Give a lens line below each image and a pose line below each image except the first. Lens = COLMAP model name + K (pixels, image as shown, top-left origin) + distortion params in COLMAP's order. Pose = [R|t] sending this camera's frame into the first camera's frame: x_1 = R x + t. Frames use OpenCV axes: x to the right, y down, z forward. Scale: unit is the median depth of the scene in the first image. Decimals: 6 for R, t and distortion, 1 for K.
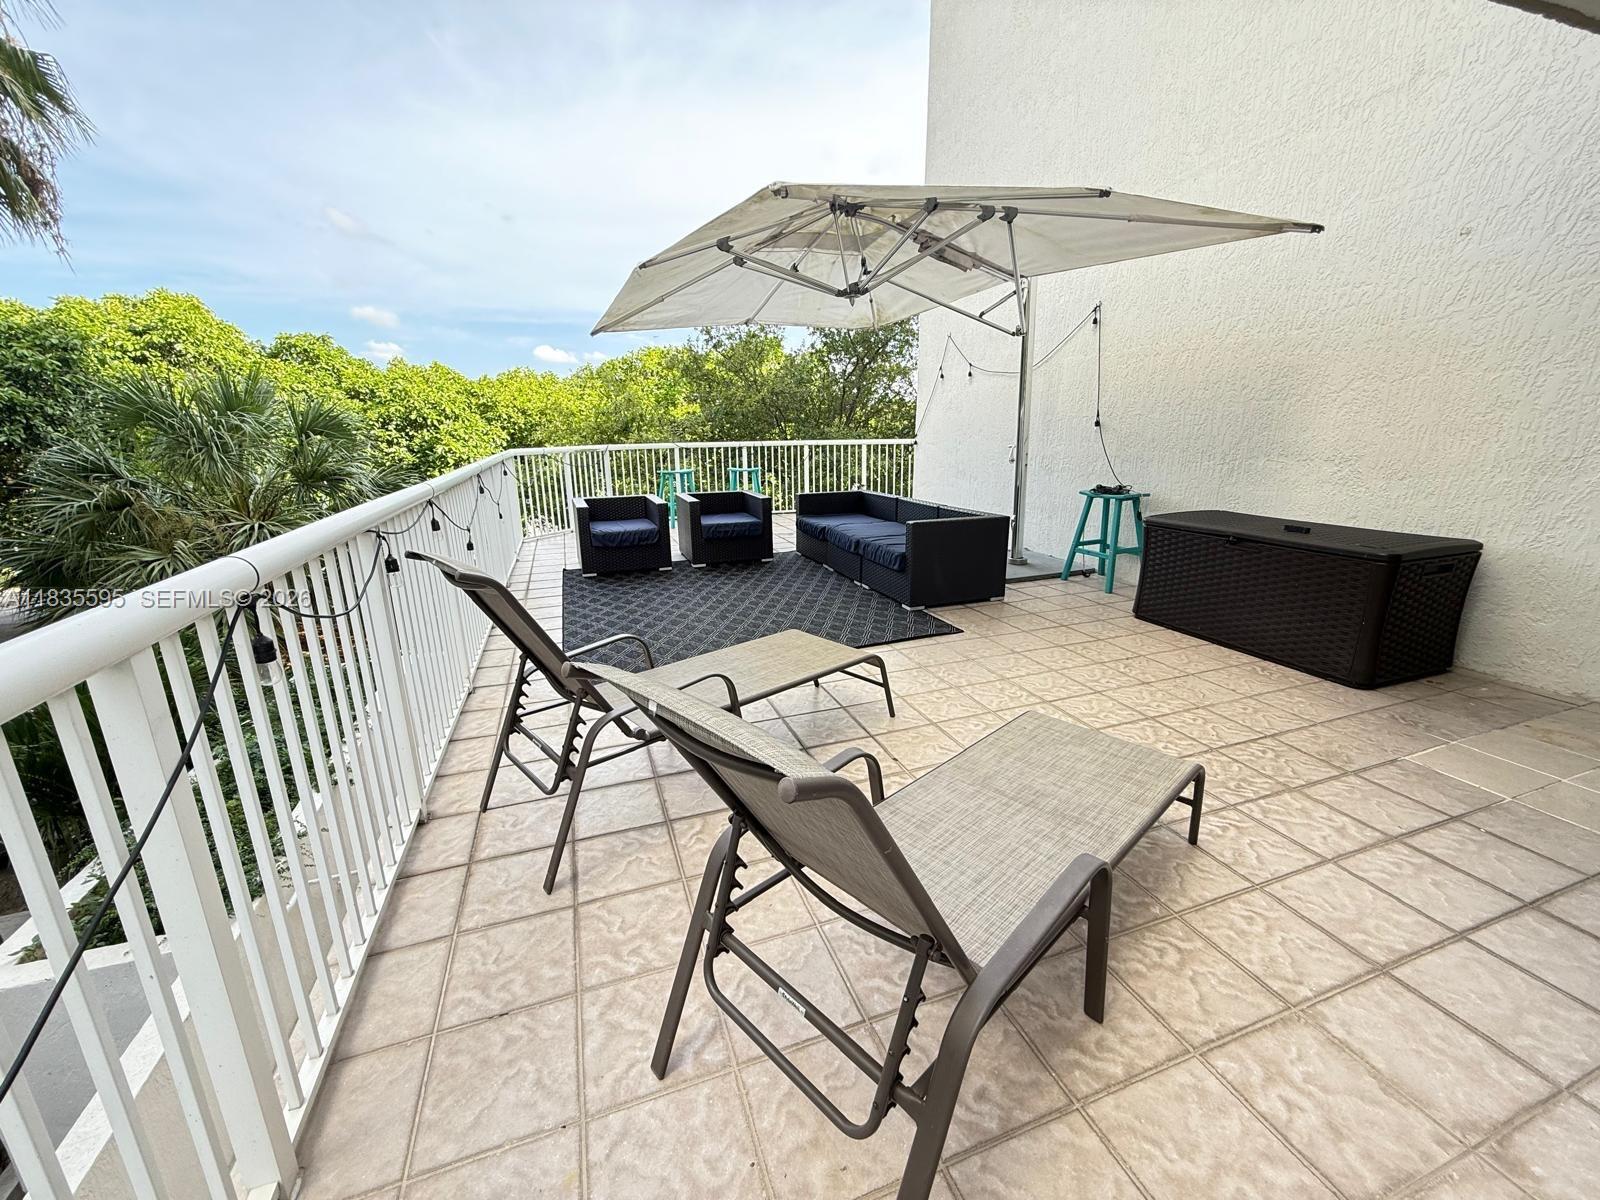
lens RADIAL K [[643.1, 0, 797.6], [0, 643.1, 594.8], [0, 0, 1]] dist [0.000470, 0.000694]
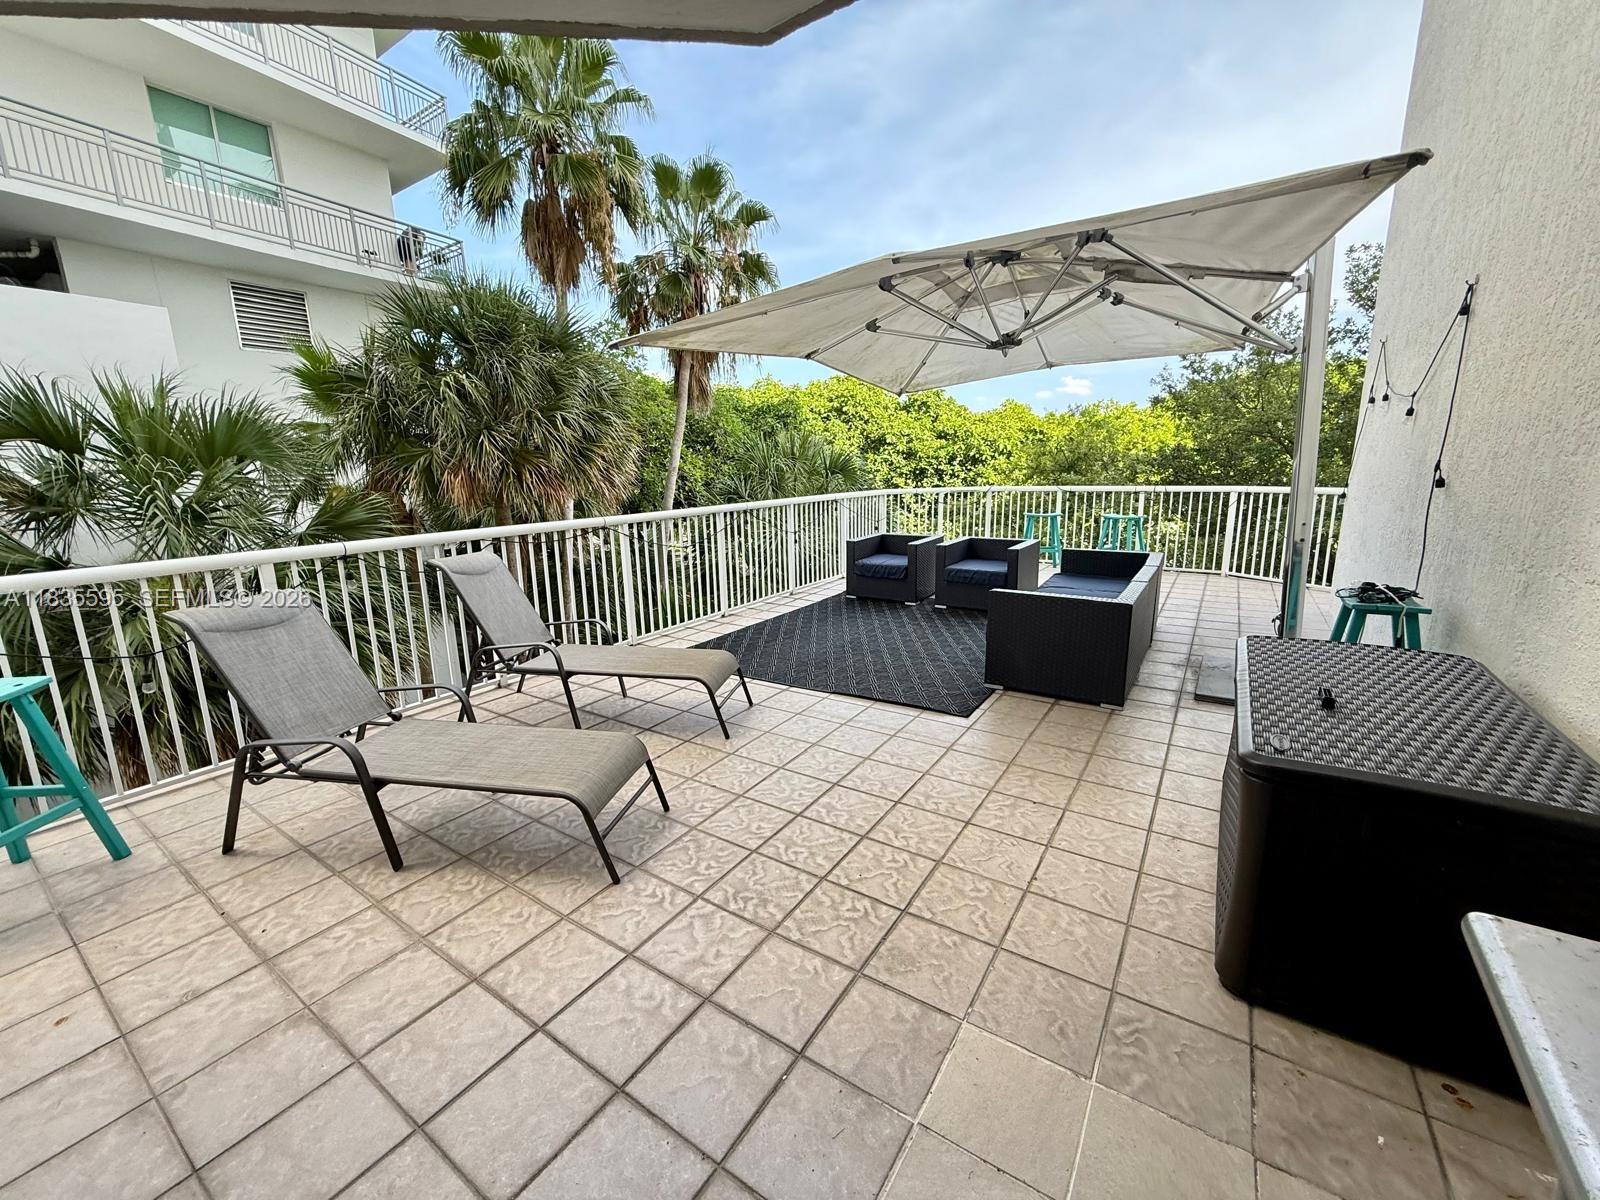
lens RADIAL K [[643.1, 0, 794.3], [0, 643.1, 599.1], [0, 0, 1]] dist [0.000470, 0.000694]
pose [[0.591349, 0.168490, -0.788618, 0.685236], [-0.195785, 0.978667, 0.062284, -0.096081], [0.782288, 0.117568, 0.611721, 0.216243]]
